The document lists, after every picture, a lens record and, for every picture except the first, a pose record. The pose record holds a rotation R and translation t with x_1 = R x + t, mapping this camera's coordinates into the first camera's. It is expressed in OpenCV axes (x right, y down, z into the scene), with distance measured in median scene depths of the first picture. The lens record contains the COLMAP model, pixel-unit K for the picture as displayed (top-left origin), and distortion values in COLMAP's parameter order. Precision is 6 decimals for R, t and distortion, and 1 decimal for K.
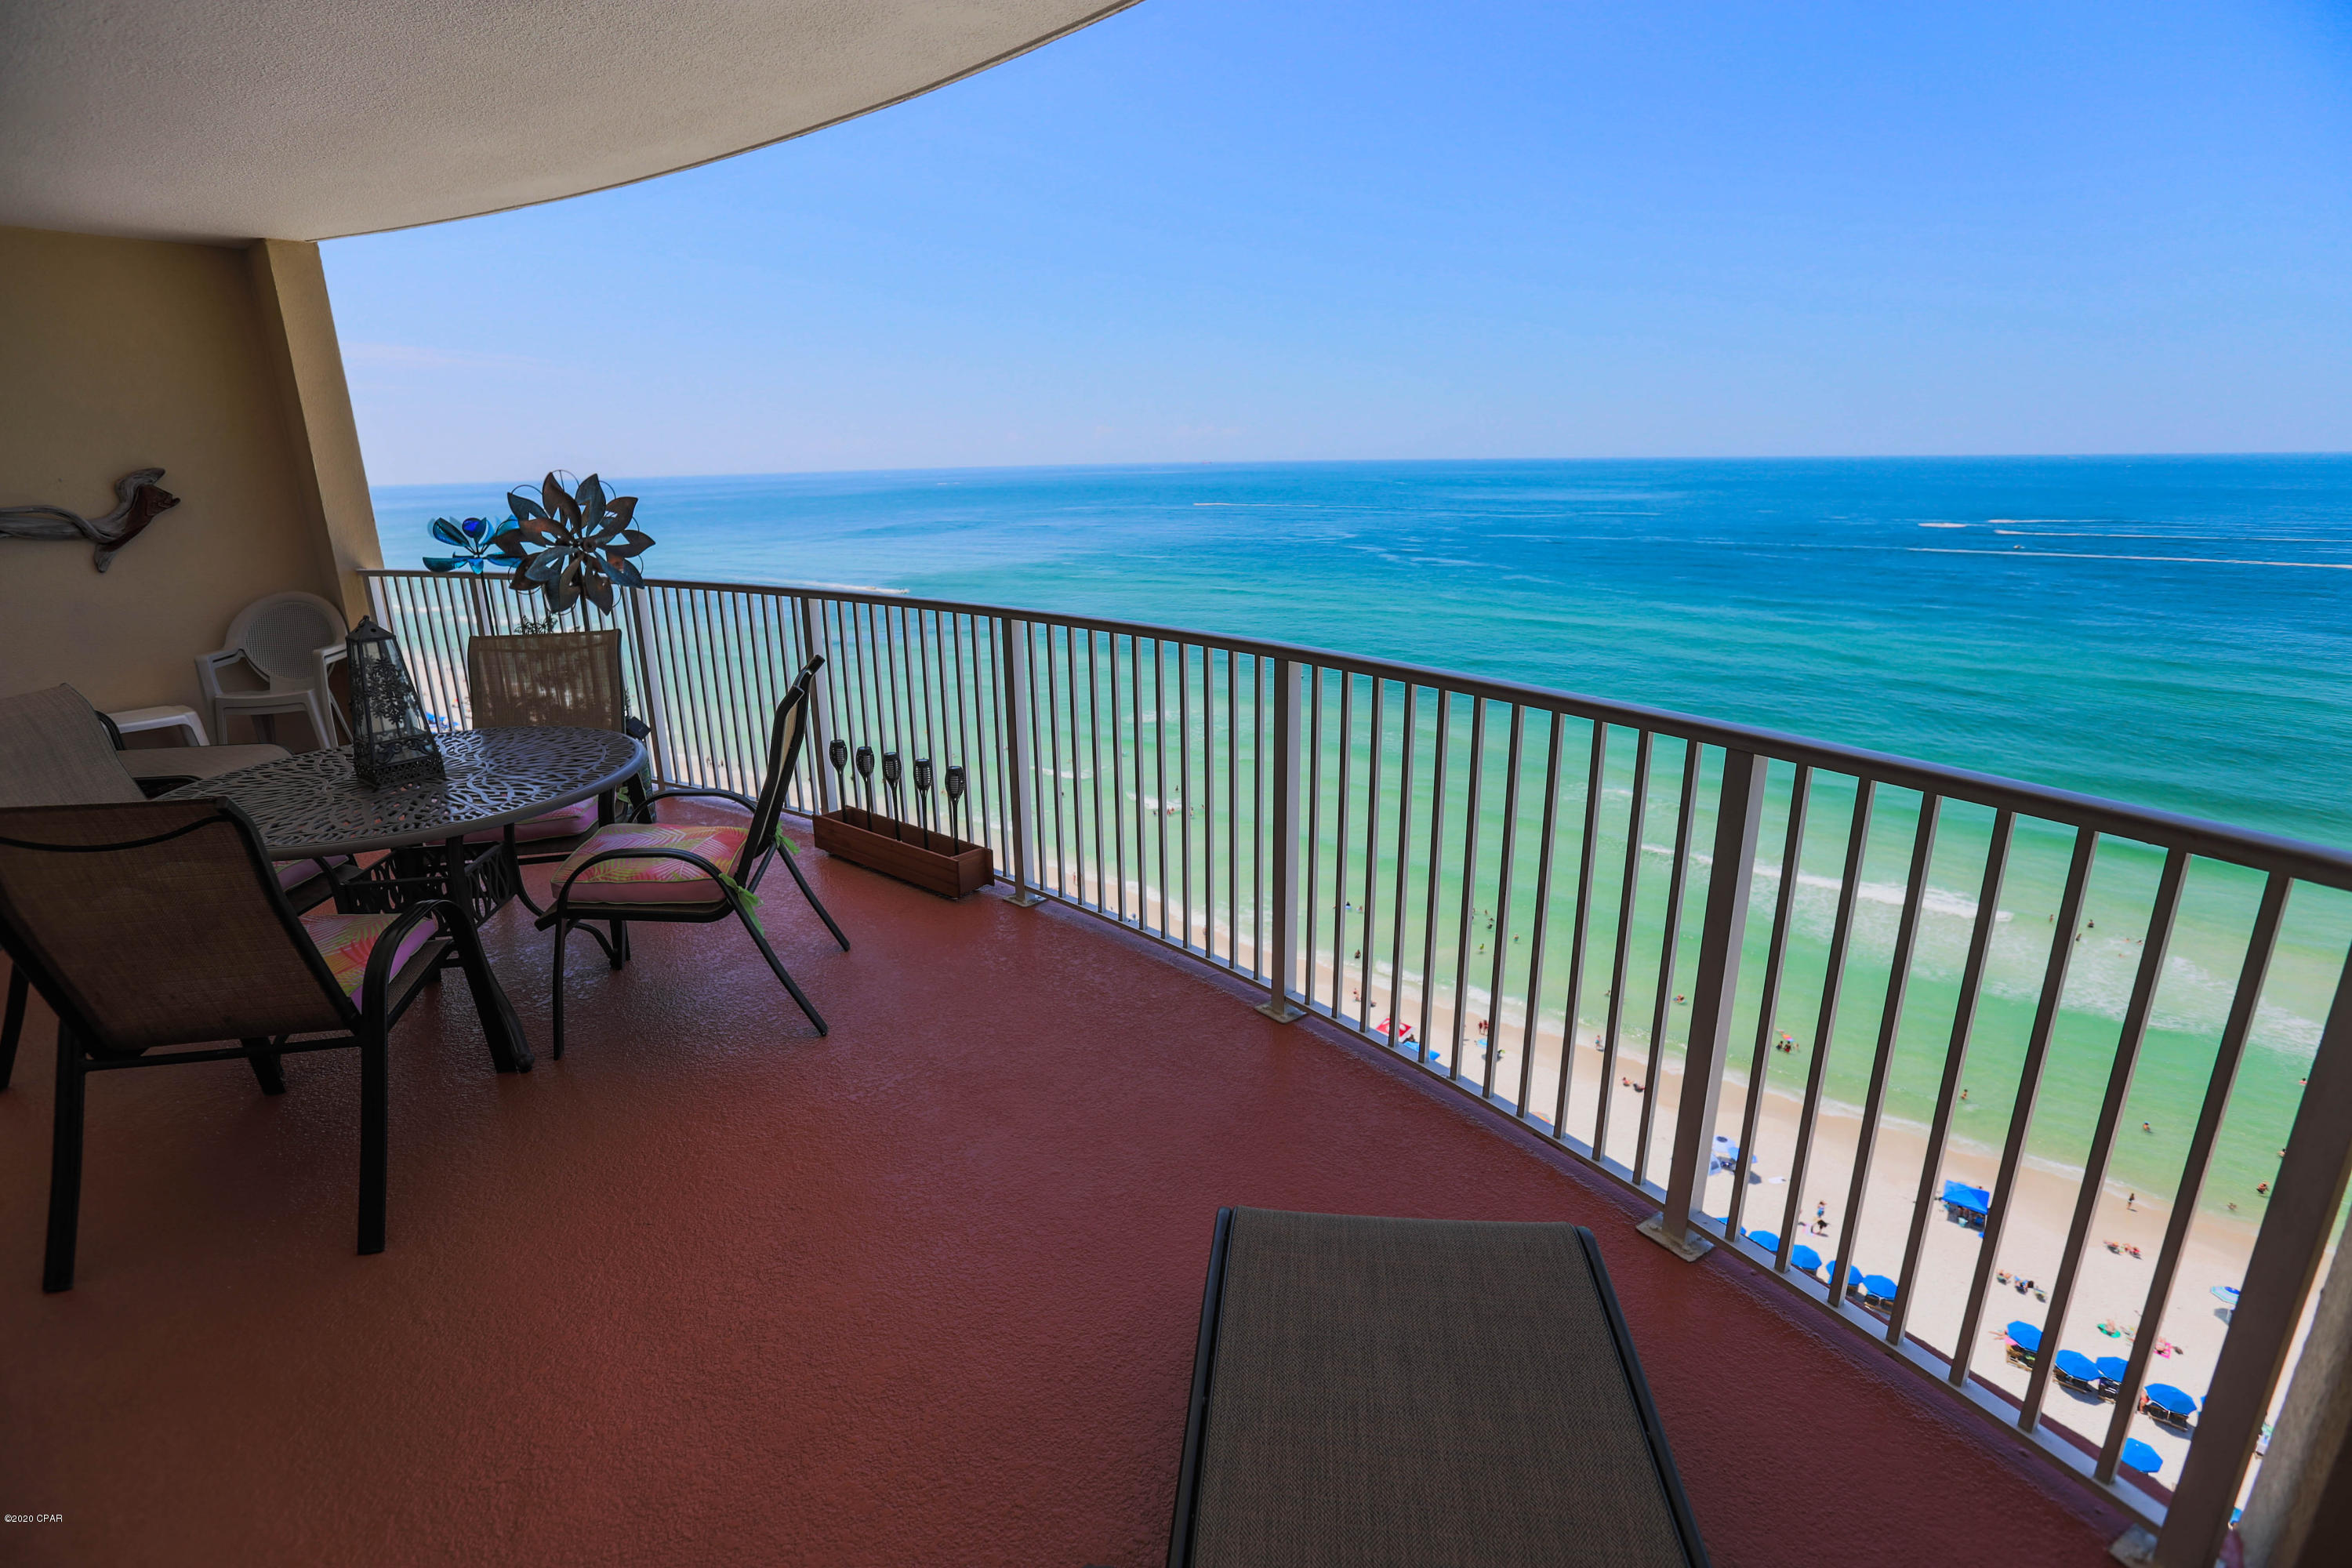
lens RADIAL K [[1086.8, 0, 1176.0], [0, 1086.8, 784.0], [0, 0, 1]] dist [-0.049062, 0.006749]
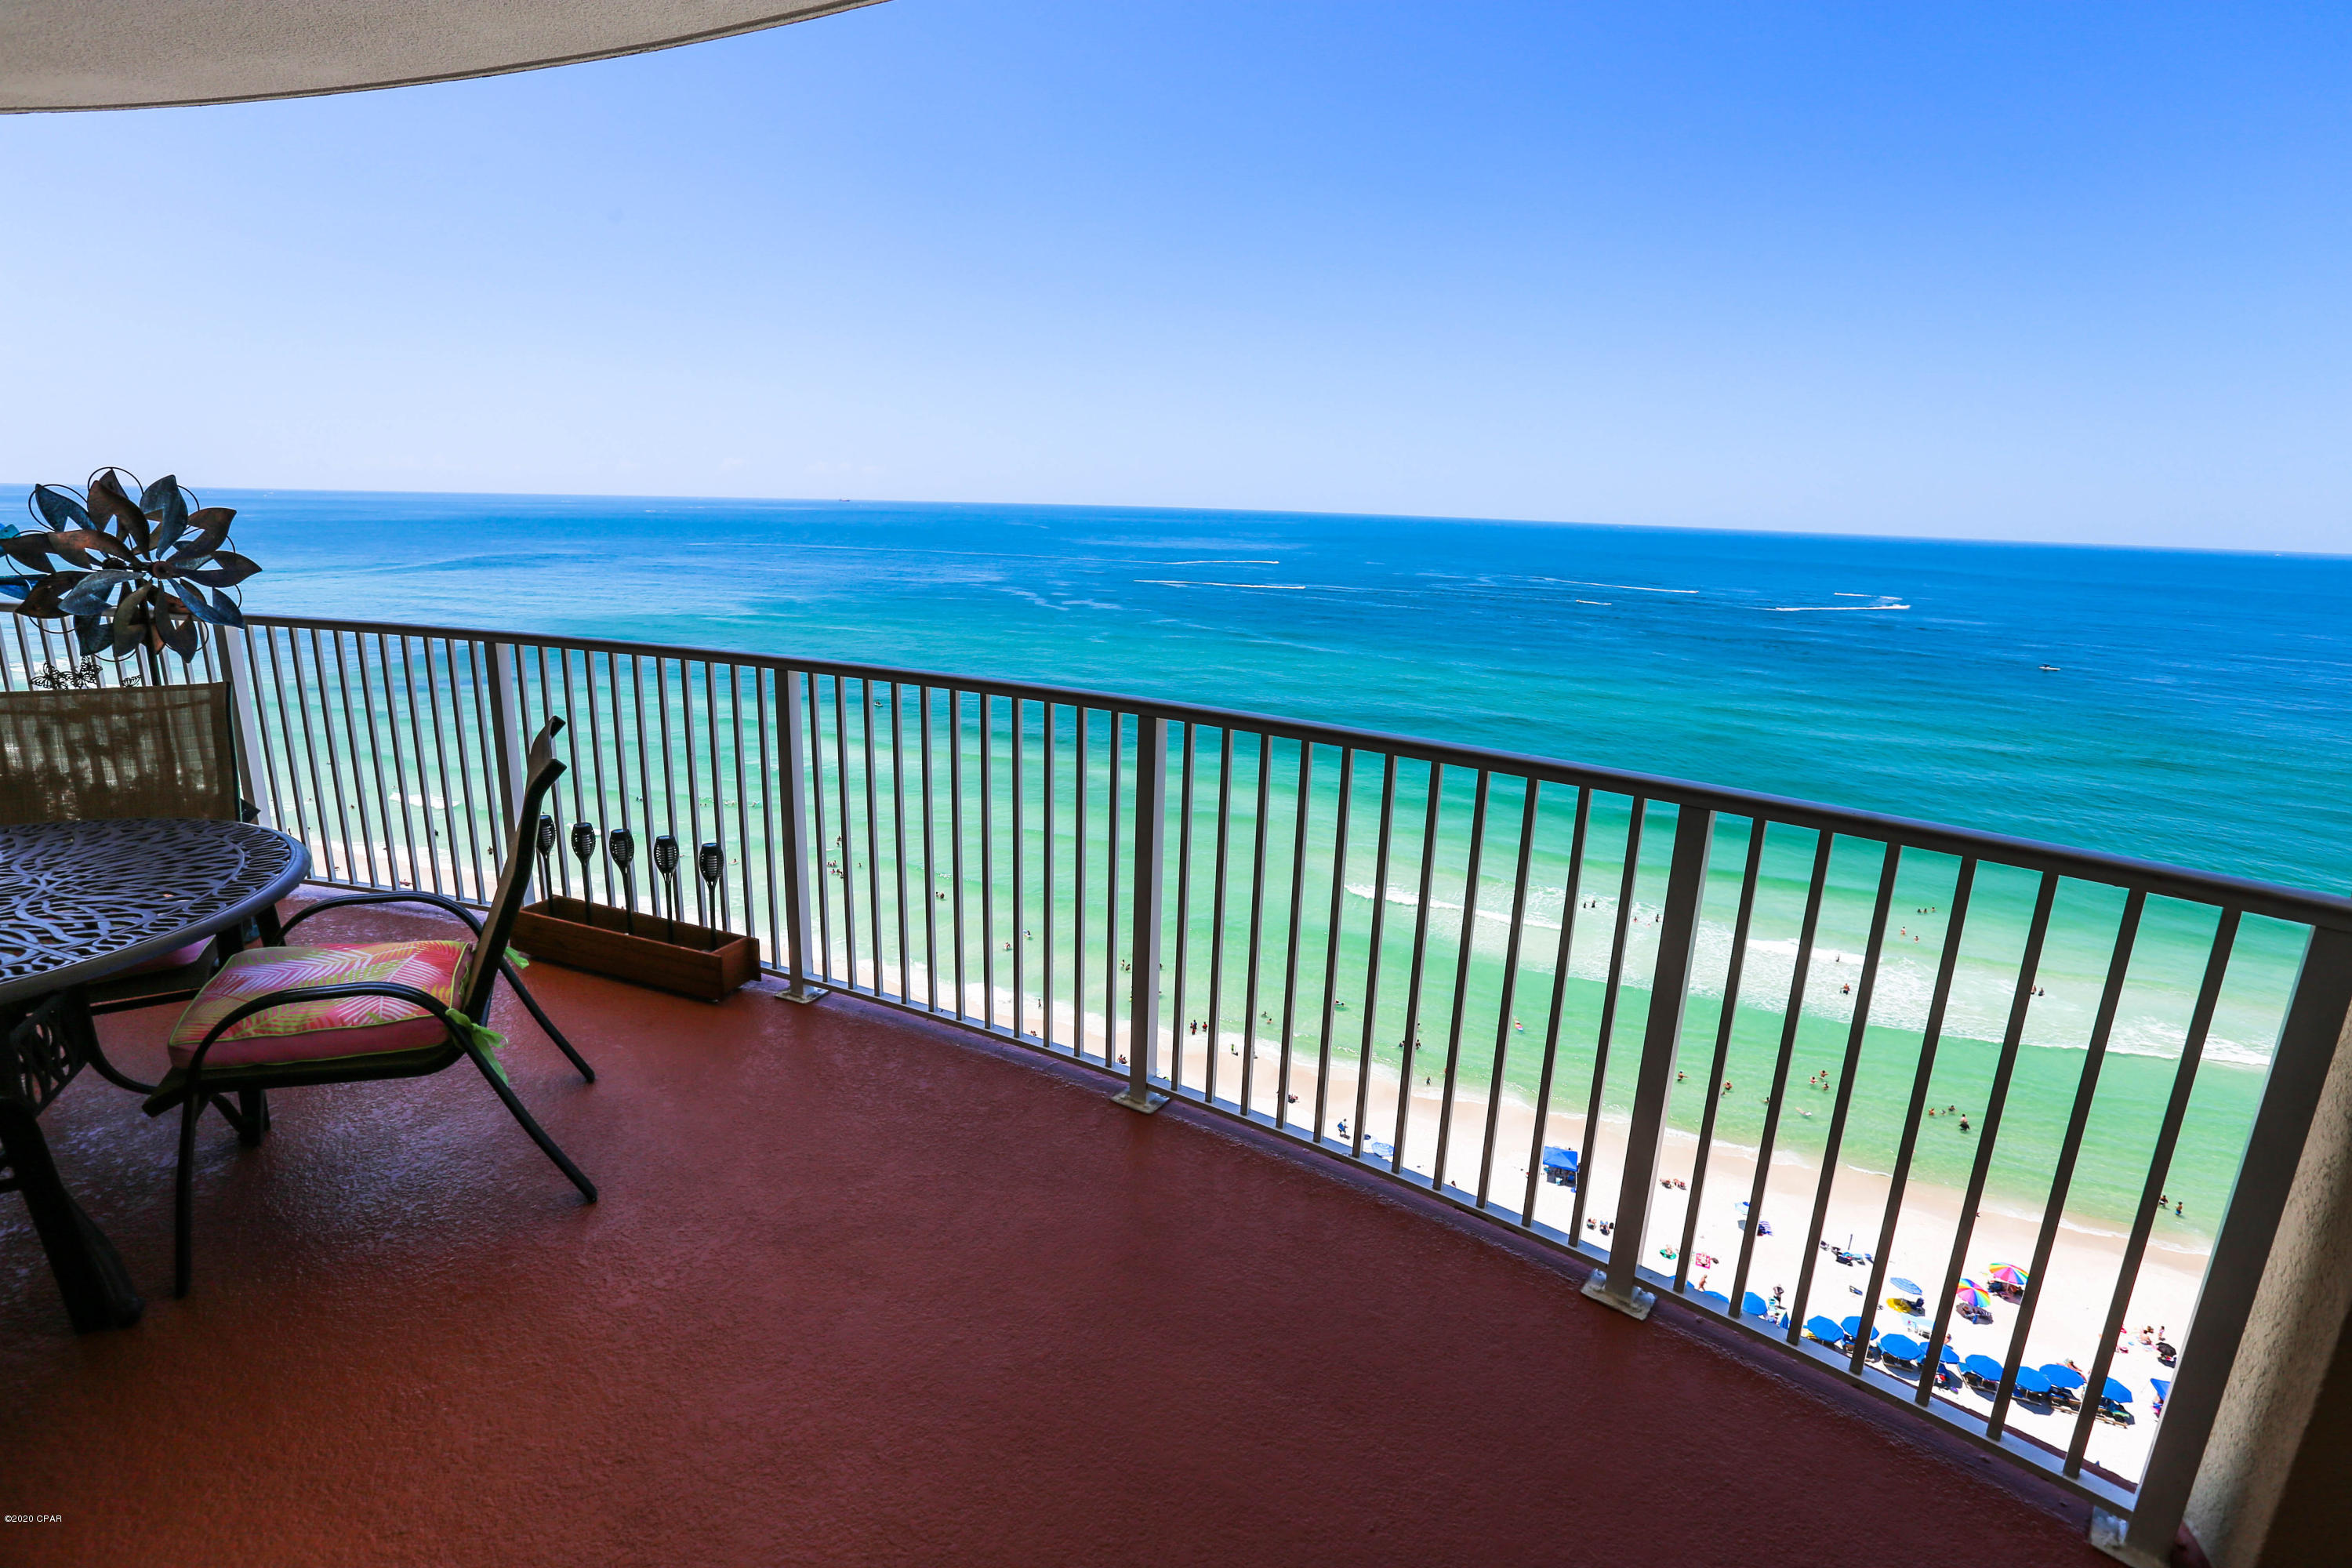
lens RADIAL K [[1081.4, 0, 1169.8], [0, 1081.4, 785.0], [0, 0, 1]] dist [-0.047321, 0.017256]
pose [[0.951117, -0.032778, 0.307086, -0.138107], [0.043859, 0.998609, -0.029252, -0.024842], [-0.305701, 0.041290, 0.951232, 0.112025]]
